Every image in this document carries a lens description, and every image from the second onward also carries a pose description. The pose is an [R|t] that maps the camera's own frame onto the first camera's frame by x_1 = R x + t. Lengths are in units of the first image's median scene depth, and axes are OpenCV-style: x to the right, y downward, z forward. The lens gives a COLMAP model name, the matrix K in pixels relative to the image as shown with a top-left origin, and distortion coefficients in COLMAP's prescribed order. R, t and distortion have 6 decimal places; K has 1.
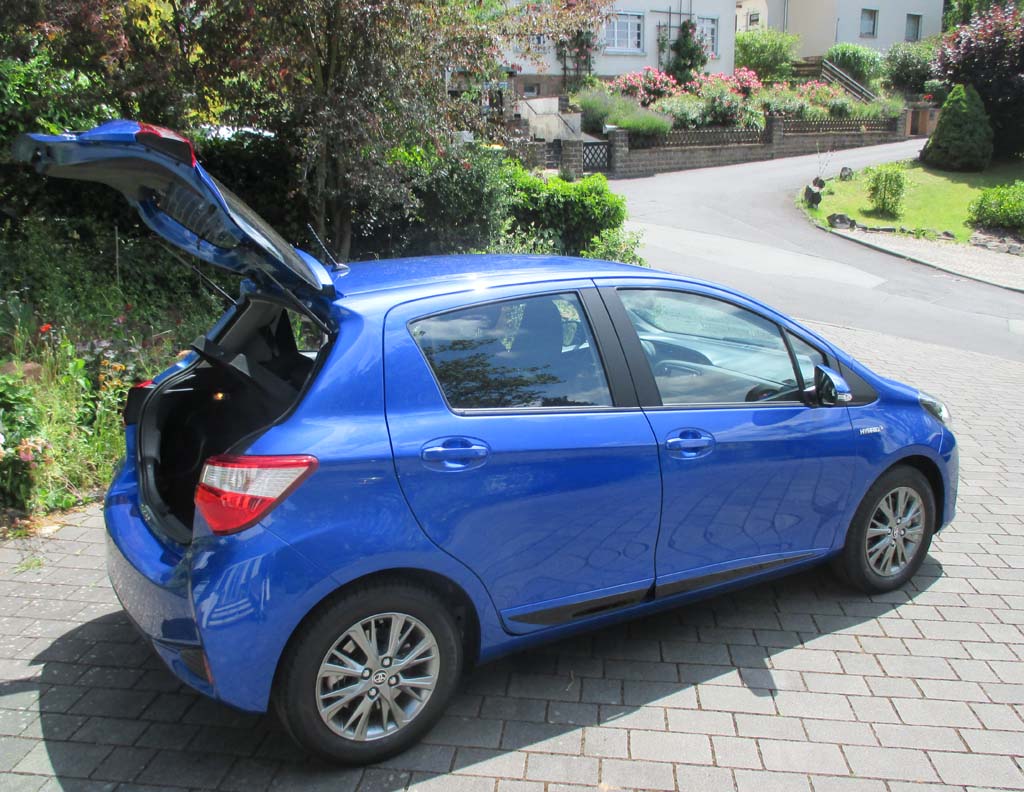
lens RADIAL K [[886.5, 0, 511.5], [0, 886.5, 390.6], [0, 0, 1]] dist [-0.049423, -0.001316]
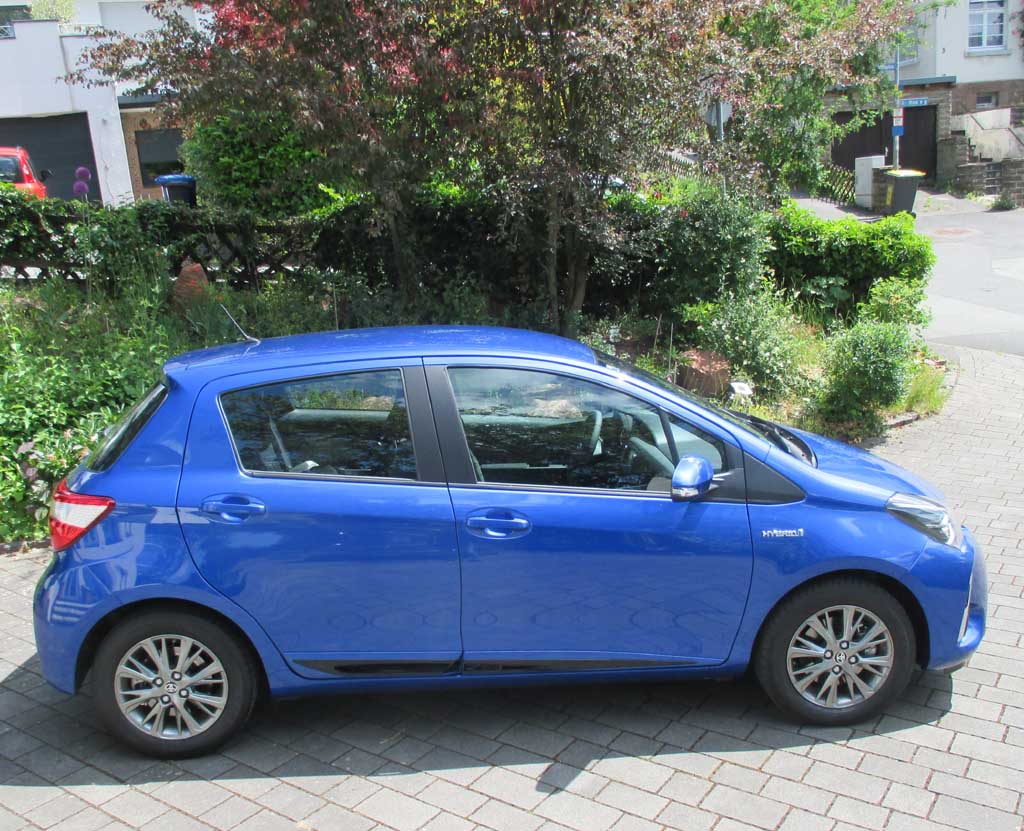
lens RADIAL K [[958.1, 0, 512.0], [0, 958.1, 422.1], [0, 0, 1]] dist [-0.049990, 0.000000]
pose [[0.892127, 0.059497, -0.447850, 0.597985], [-0.066865, 0.997762, -0.000644, -0.047750], [0.446810, 0.030520, 0.894108, 0.029681]]
